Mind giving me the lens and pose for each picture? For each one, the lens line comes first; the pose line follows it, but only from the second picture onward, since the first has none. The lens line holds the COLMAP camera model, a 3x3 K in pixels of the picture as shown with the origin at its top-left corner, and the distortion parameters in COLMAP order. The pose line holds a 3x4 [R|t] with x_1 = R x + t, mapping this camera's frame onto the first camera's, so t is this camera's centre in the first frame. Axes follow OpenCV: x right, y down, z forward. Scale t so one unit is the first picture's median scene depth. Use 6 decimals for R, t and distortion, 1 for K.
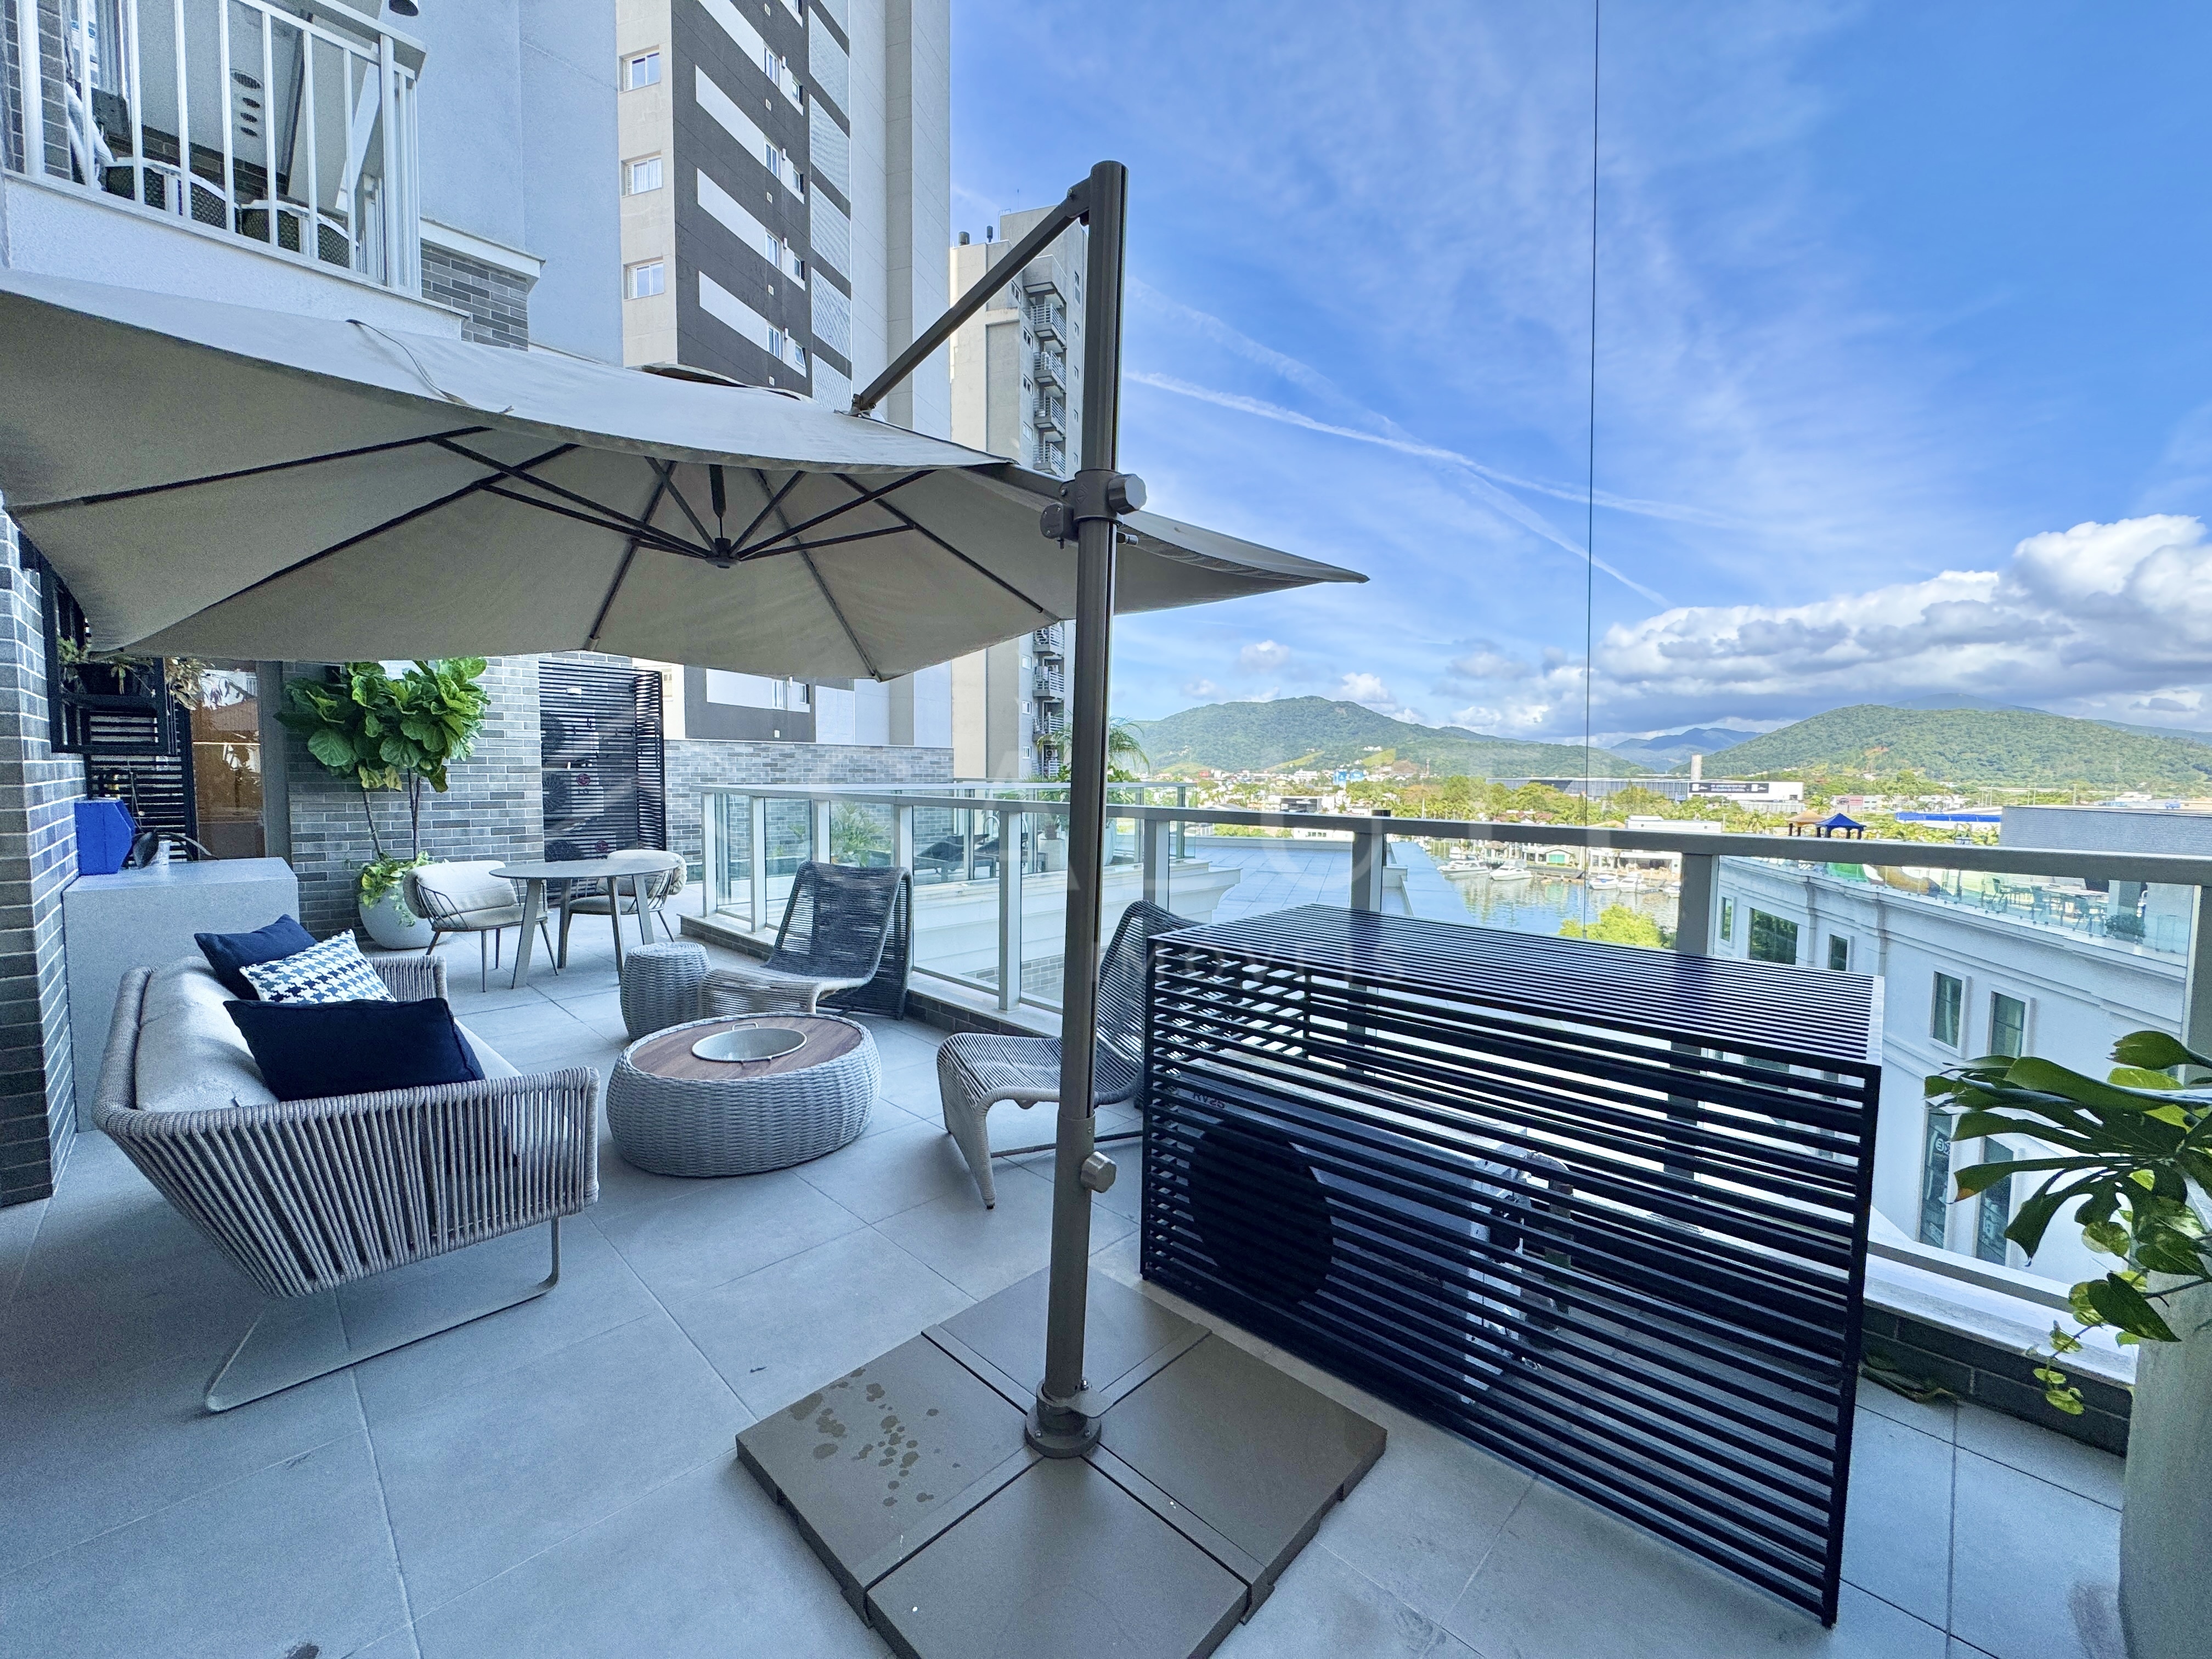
lens RADIAL K [[882.0, 0, 1103.5], [0, 882.0, 826.7], [0, 0, 1]] dist [-0.002472, 0.000096]
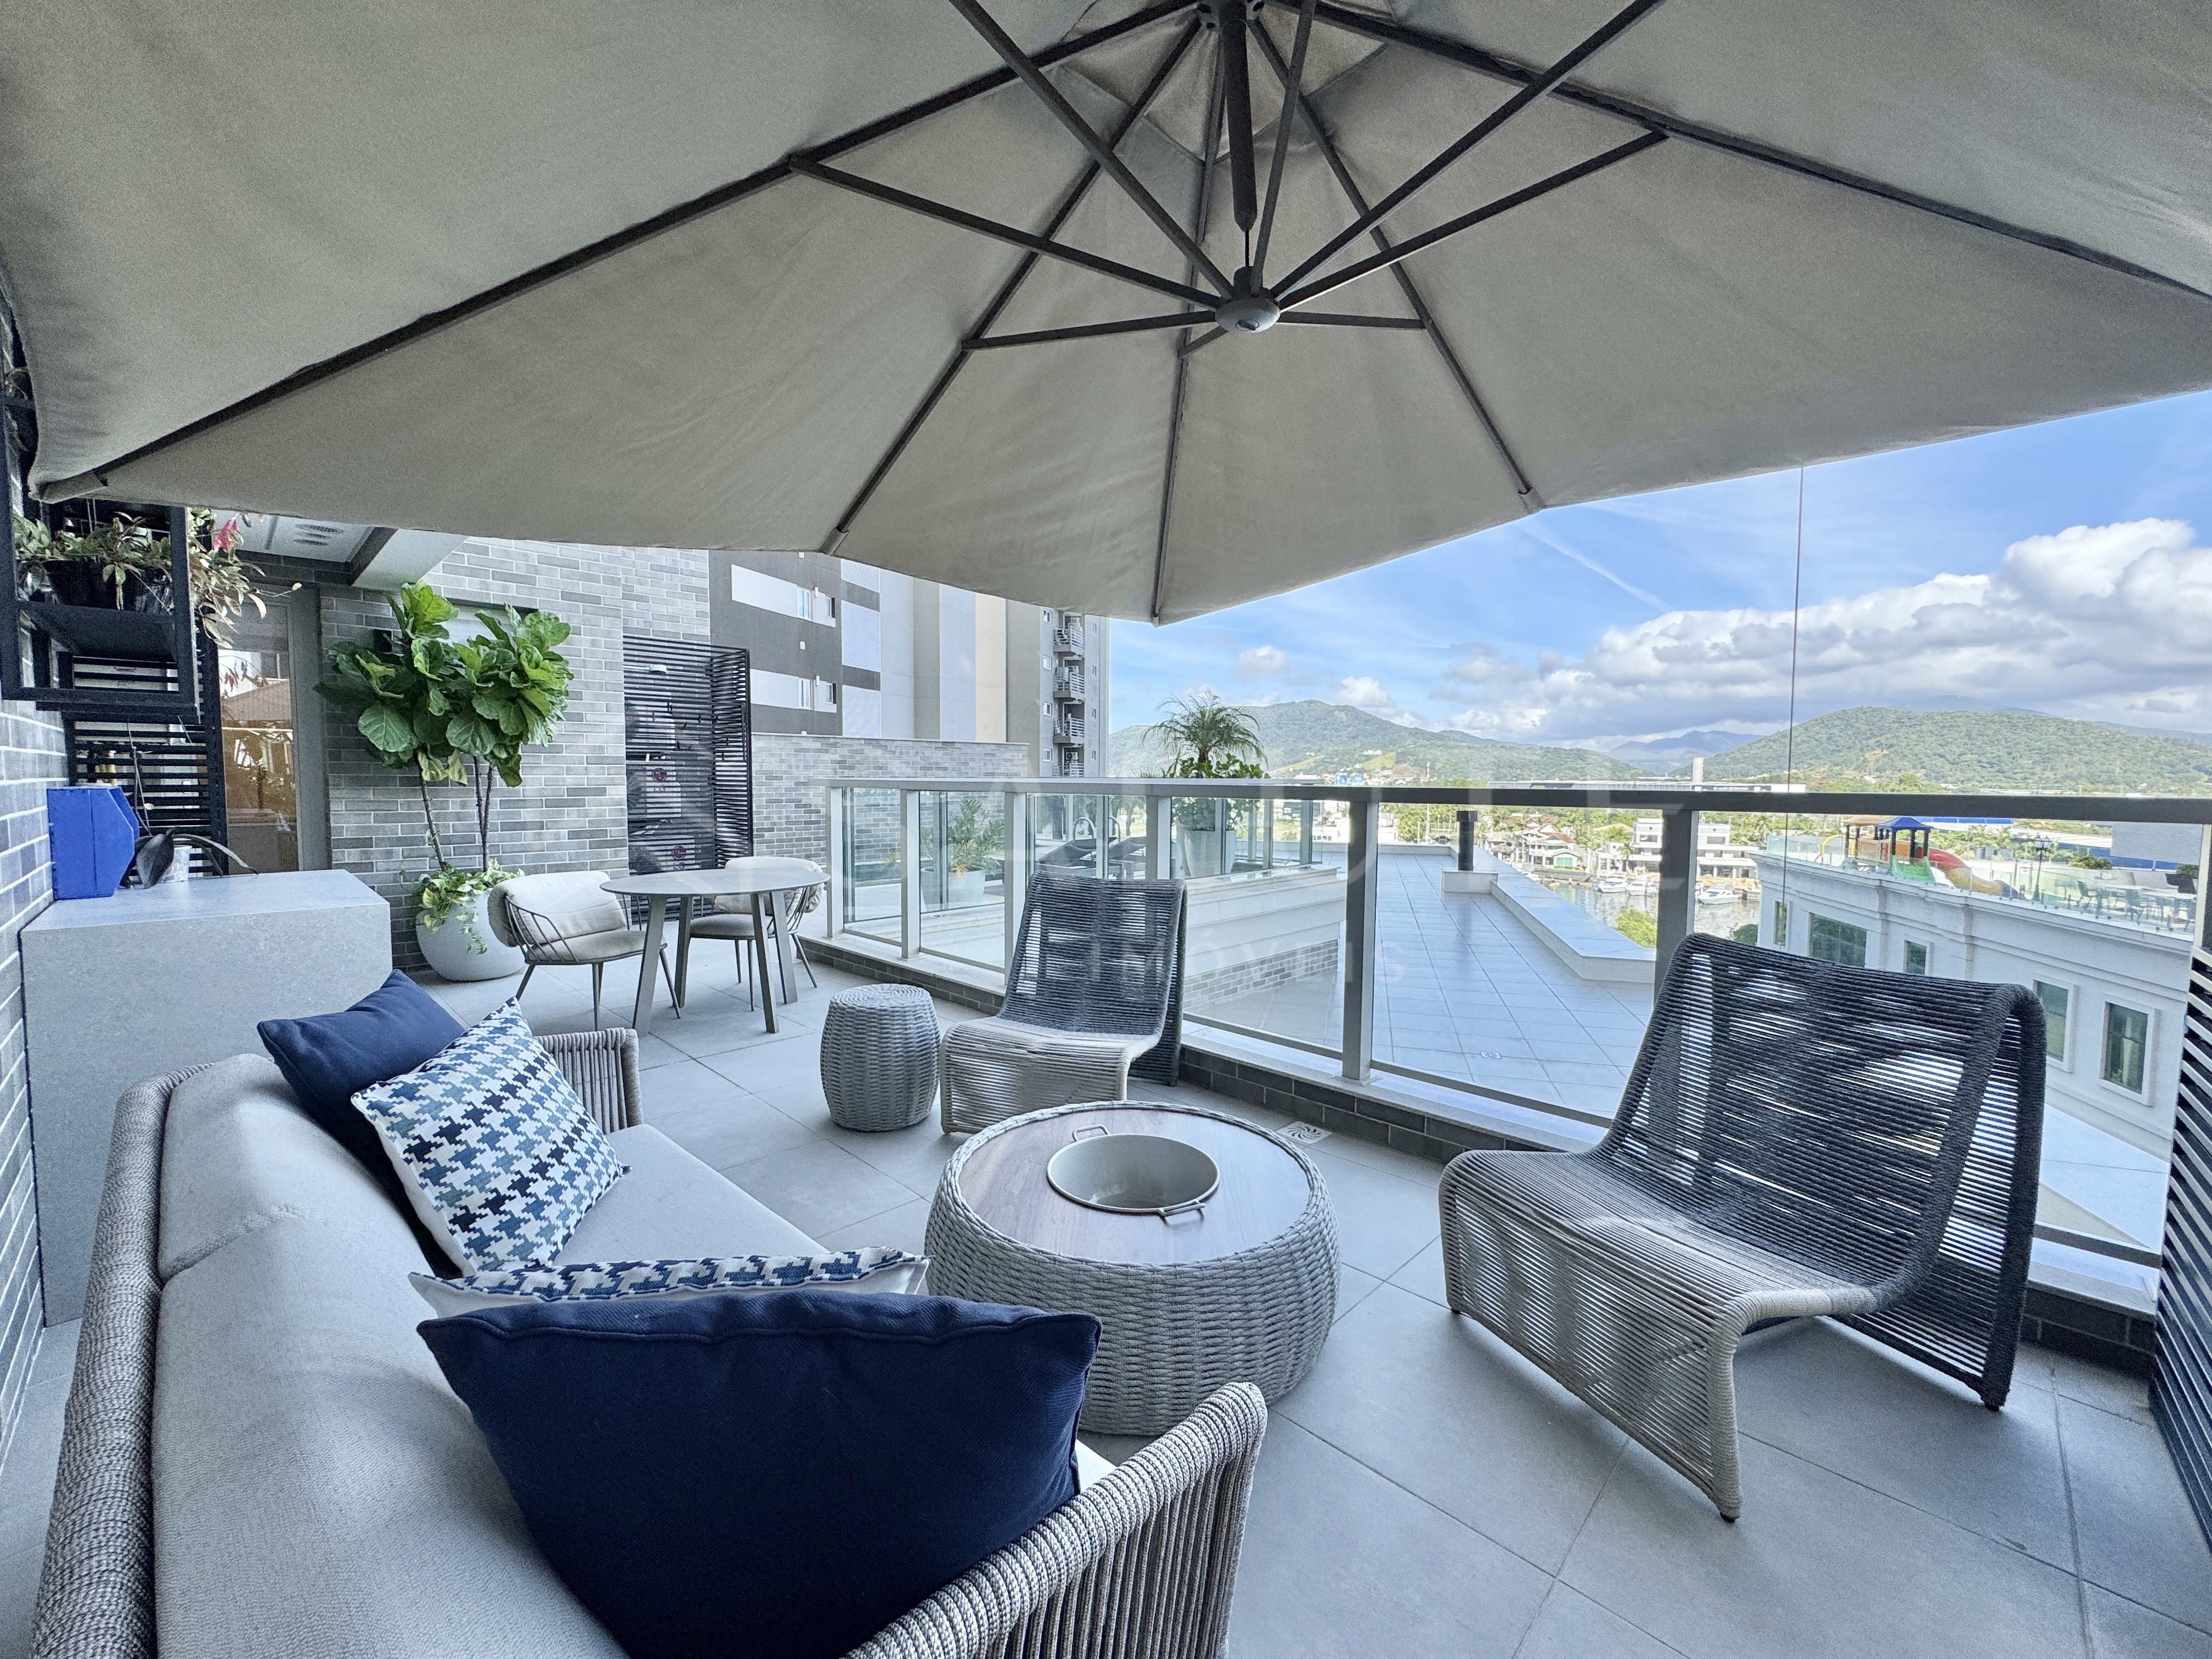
lens RADIAL K [[882.0, 0, 1103.5], [0, 882.0, 826.7], [0, 0, 1]] dist [-0.002472, 0.000096]
pose [[0.999995, -0.003254, -0.000256, -0.228960], [0.003252, 0.999981, -0.005243, 0.004301], [0.000274, 0.005242, 0.999986, 0.206131]]
